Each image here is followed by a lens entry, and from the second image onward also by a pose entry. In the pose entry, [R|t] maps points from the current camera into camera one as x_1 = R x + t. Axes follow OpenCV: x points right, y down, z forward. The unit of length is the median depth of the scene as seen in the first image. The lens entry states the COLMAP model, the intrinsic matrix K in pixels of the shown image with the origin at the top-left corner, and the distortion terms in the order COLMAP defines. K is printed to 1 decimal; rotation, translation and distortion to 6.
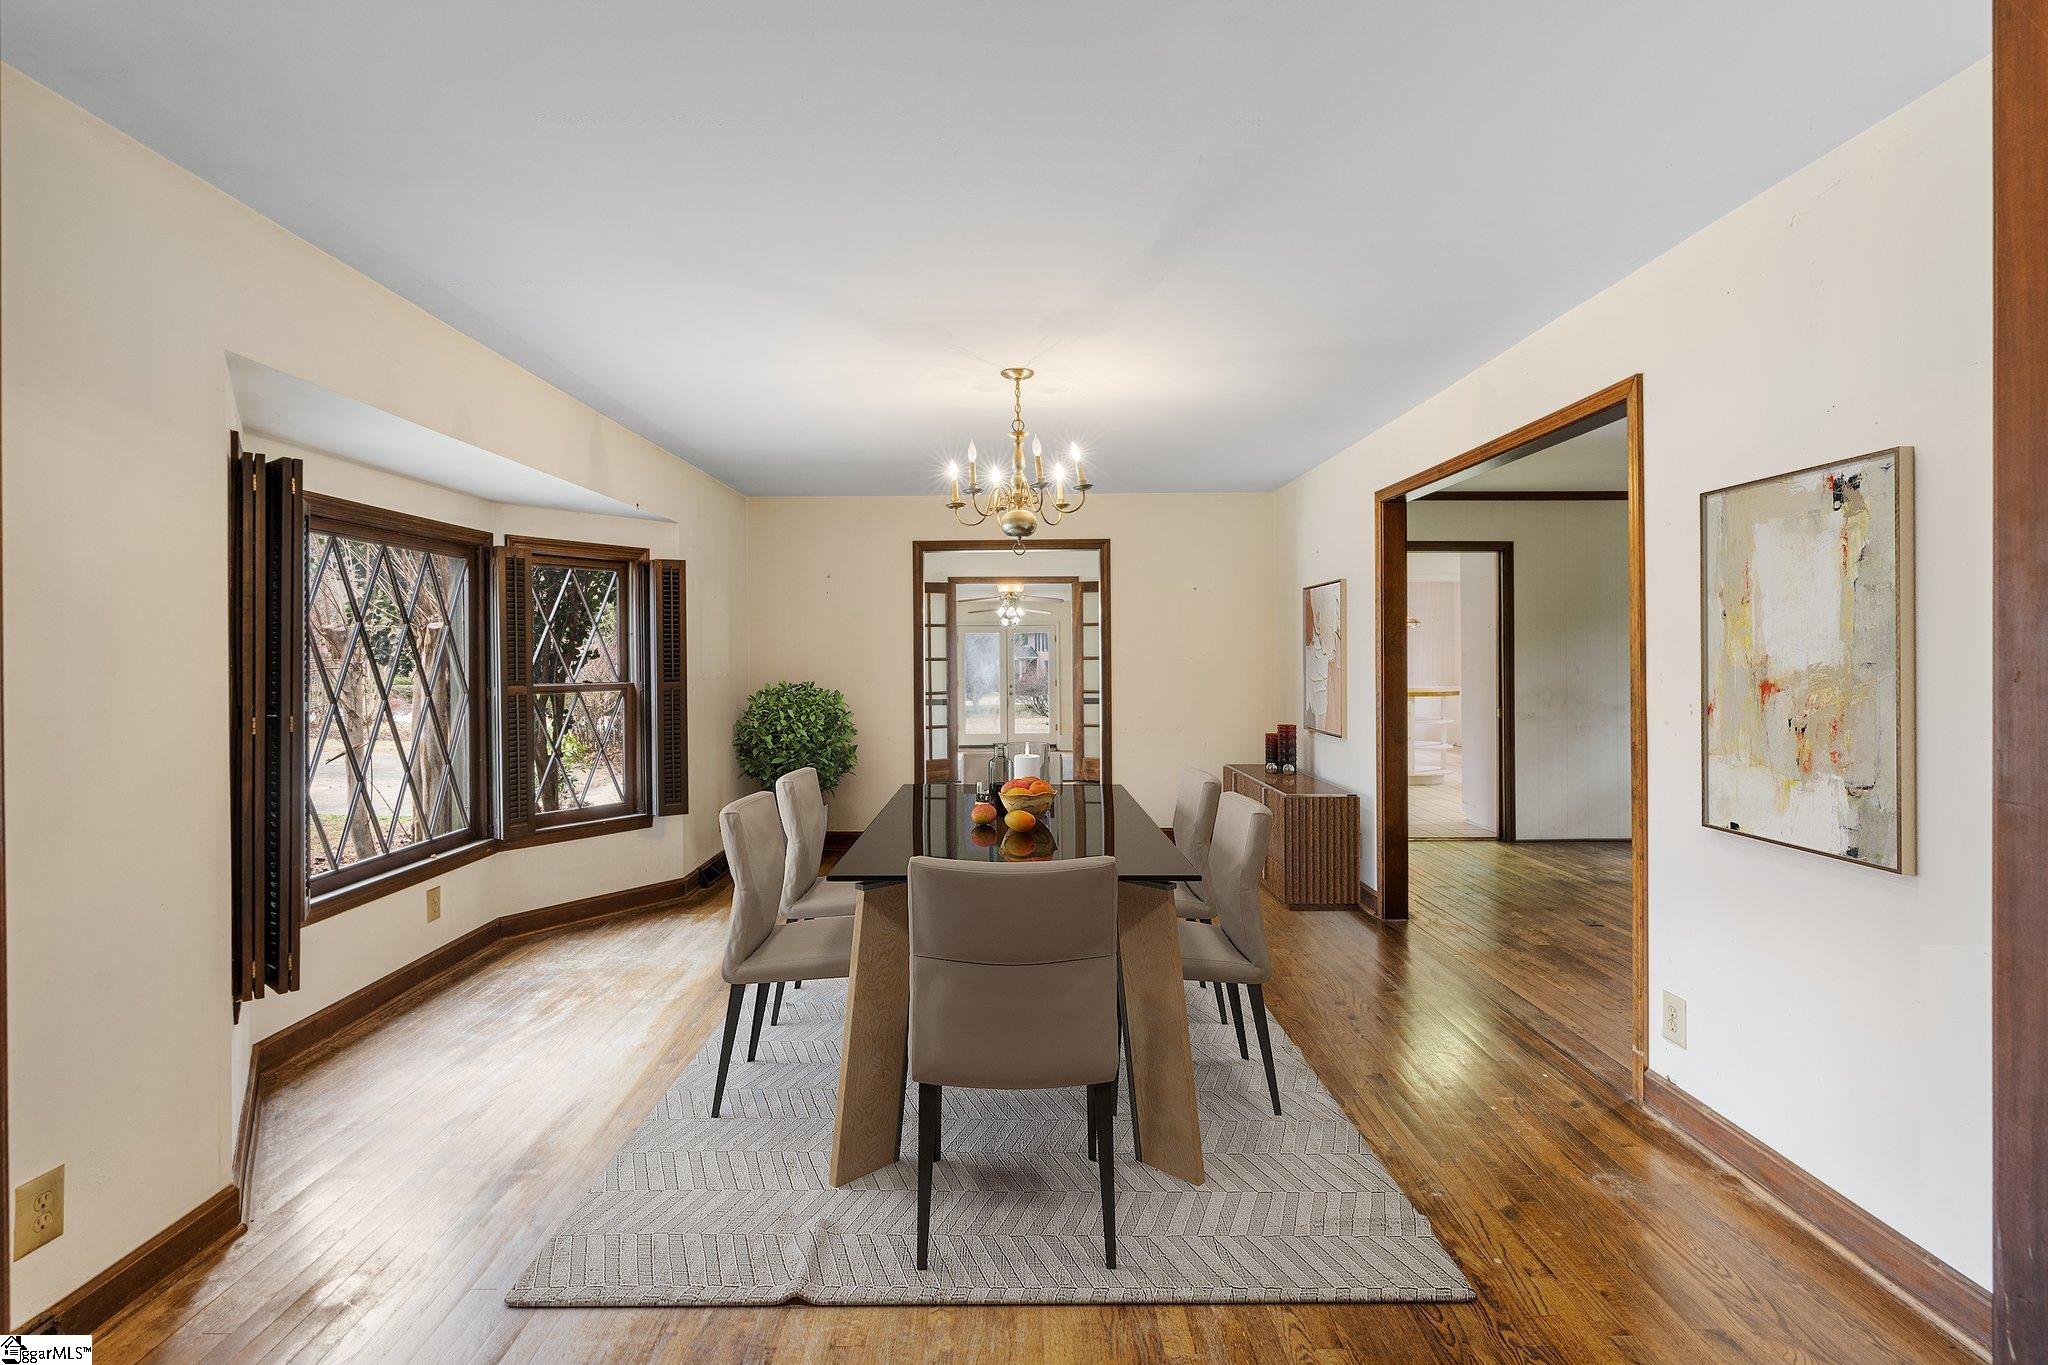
lens RADIAL K [[916.5, 0, 1014.6], [0, 916.5, 669.3], [0, 0, 1]] dist [-0.008366, 0.002310]
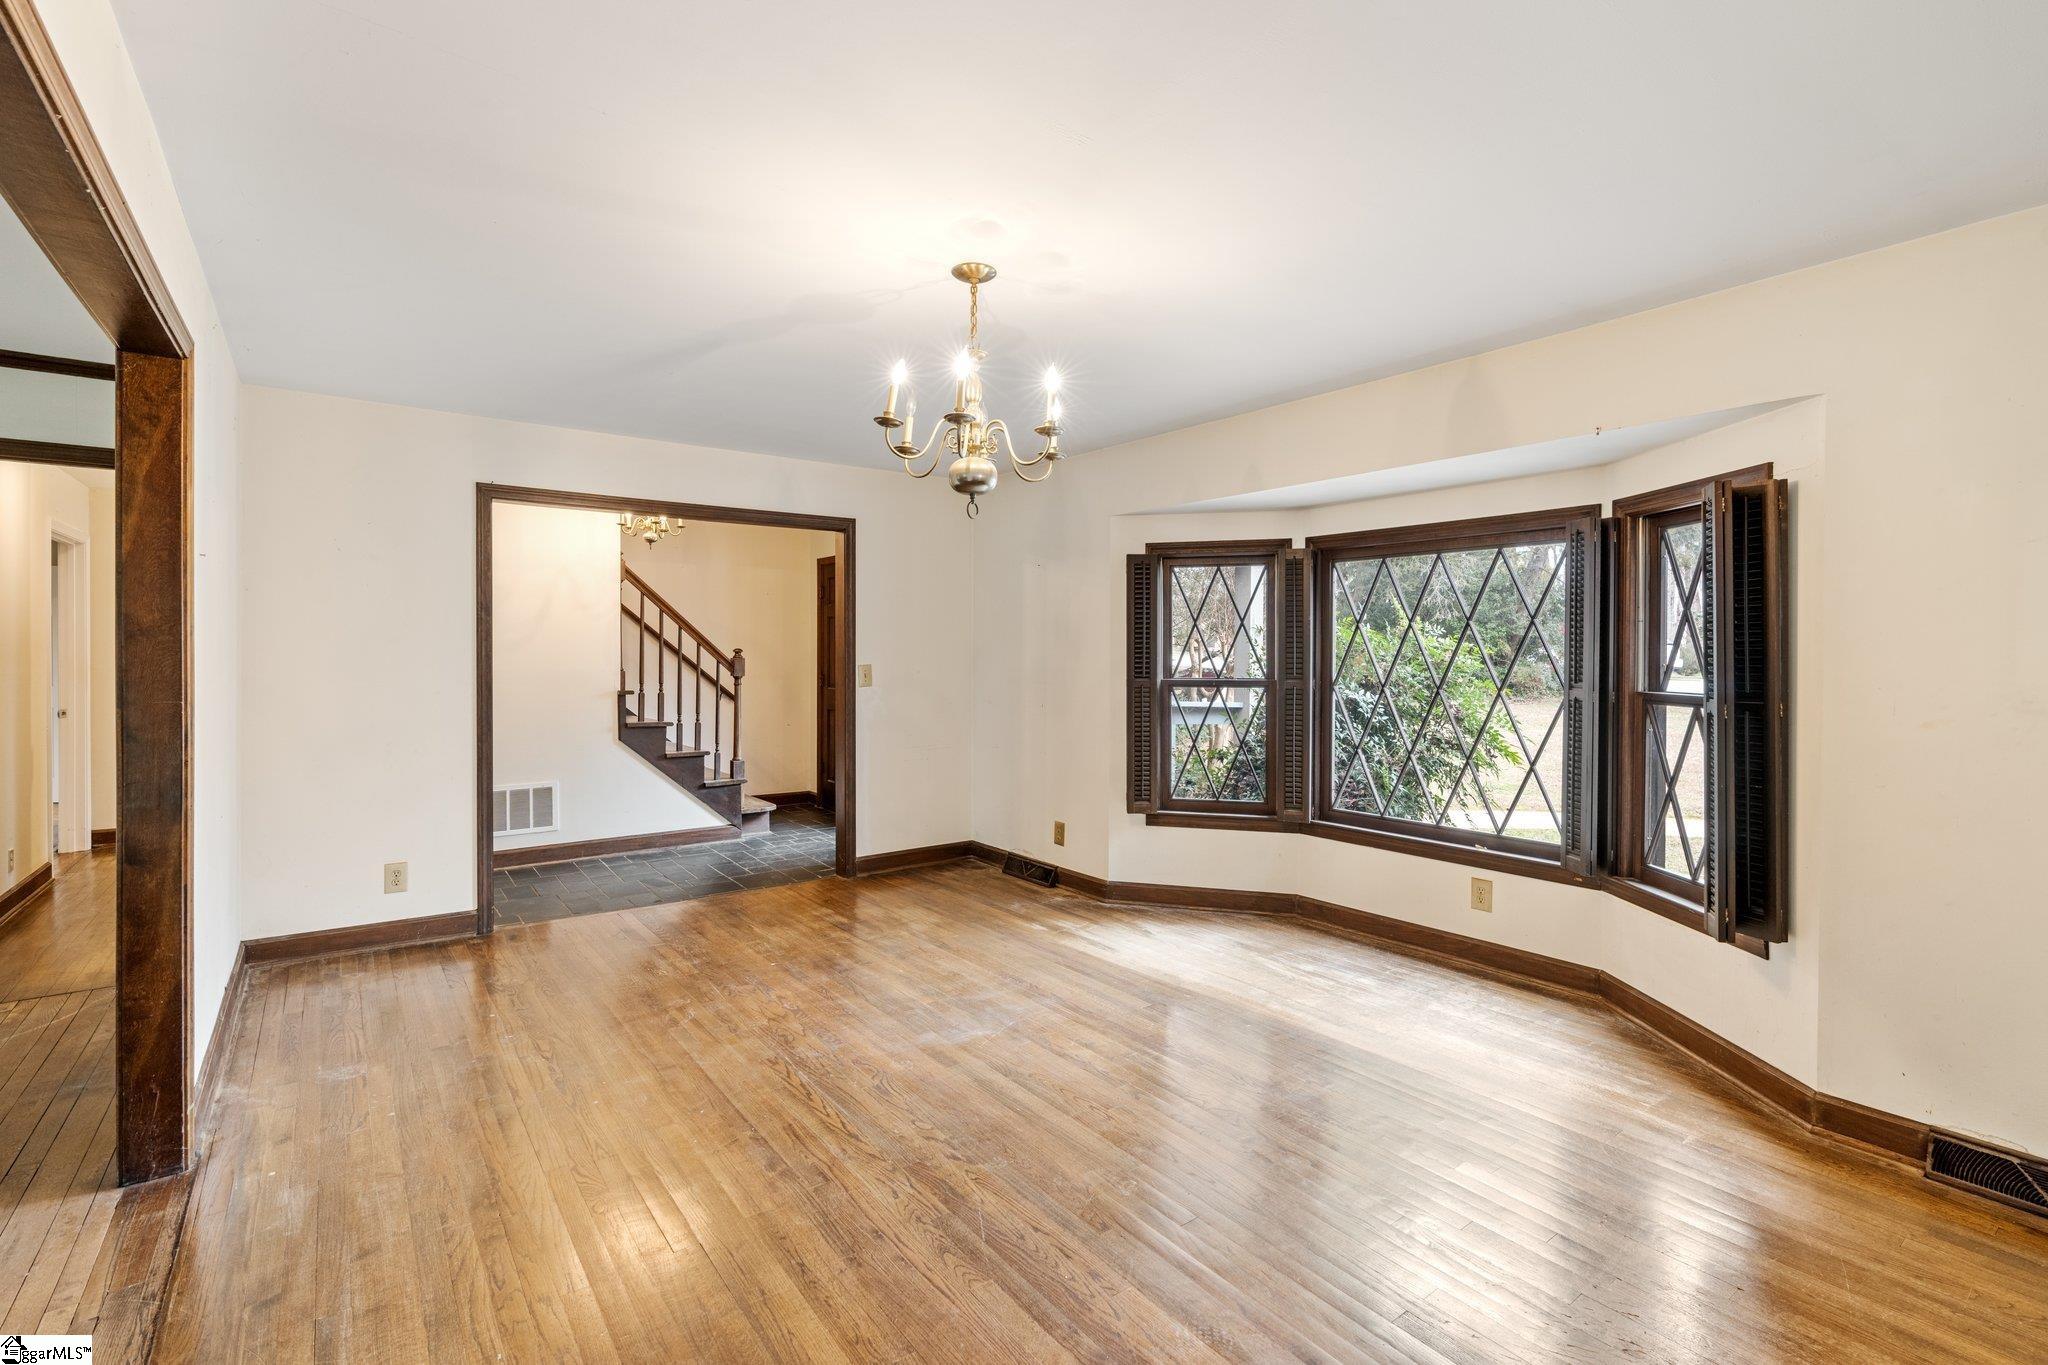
lens RADIAL K [[916.5, 0, 1026.9], [0, 916.5, 667.8], [0, 0, 1]] dist [-0.008366, 0.002310]
pose [[-0.814151, 0.011551, -0.580539, 0.403576], [0.000071, 0.999804, 0.019793, -0.019888], [0.580654, 0.016074, -0.813992, 1.662750]]
